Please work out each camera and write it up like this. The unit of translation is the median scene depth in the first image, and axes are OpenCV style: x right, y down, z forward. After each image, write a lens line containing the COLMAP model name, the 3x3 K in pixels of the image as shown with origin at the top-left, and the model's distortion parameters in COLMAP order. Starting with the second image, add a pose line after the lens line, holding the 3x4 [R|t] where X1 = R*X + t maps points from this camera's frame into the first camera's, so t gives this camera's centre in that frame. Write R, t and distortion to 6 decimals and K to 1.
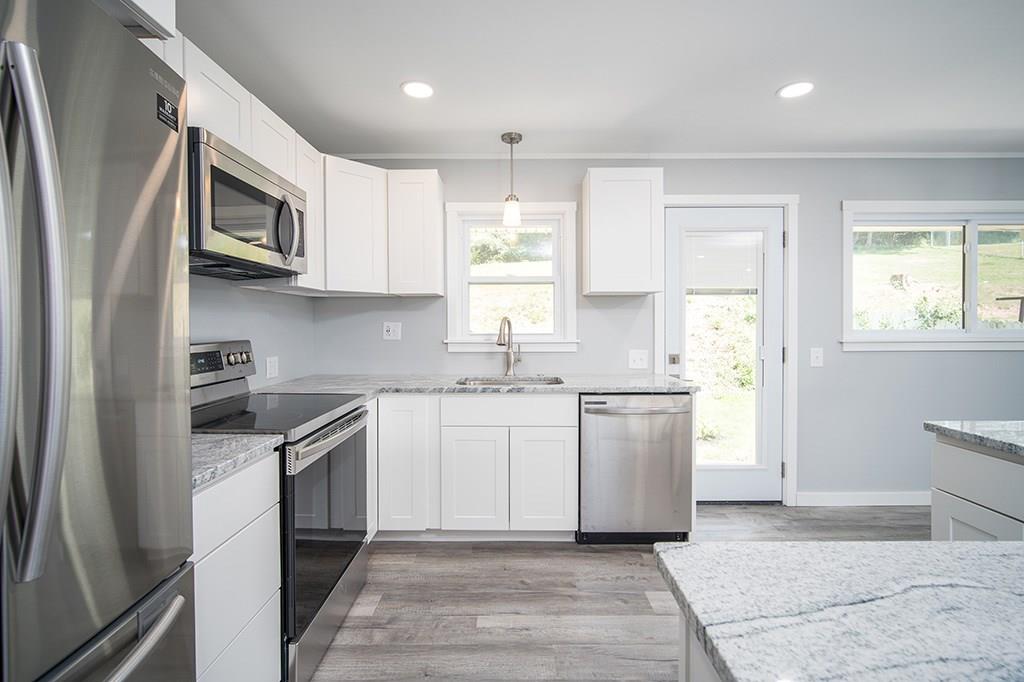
lens RADIAL K [[465.6, 0, 513.7], [0, 465.6, 328.7], [0, 0, 1]] dist [-0.000781, 0.000252]
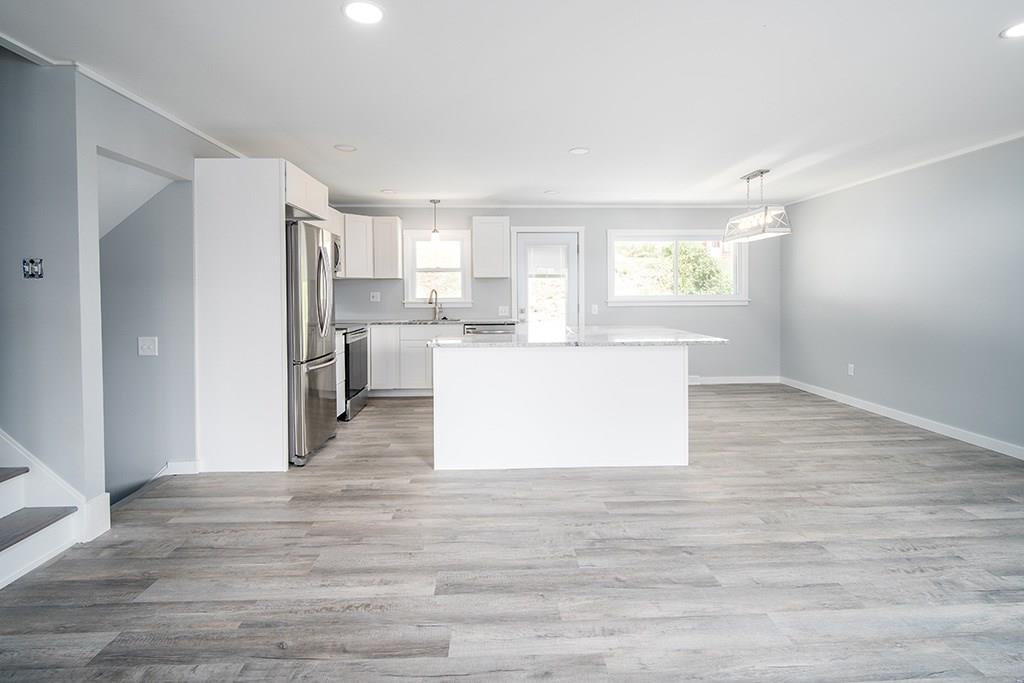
lens RADIAL K [[508.3, 0, 509.9], [0, 508.3, 301.3], [0, 0, 1]] dist [-0.000301, 0.000076]
pose [[0.999188, -0.004076, 0.040081, 0.238932], [0.003822, 0.999972, 0.006415, 0.013704], [-0.040106, -0.006257, 0.999176, -1.270697]]
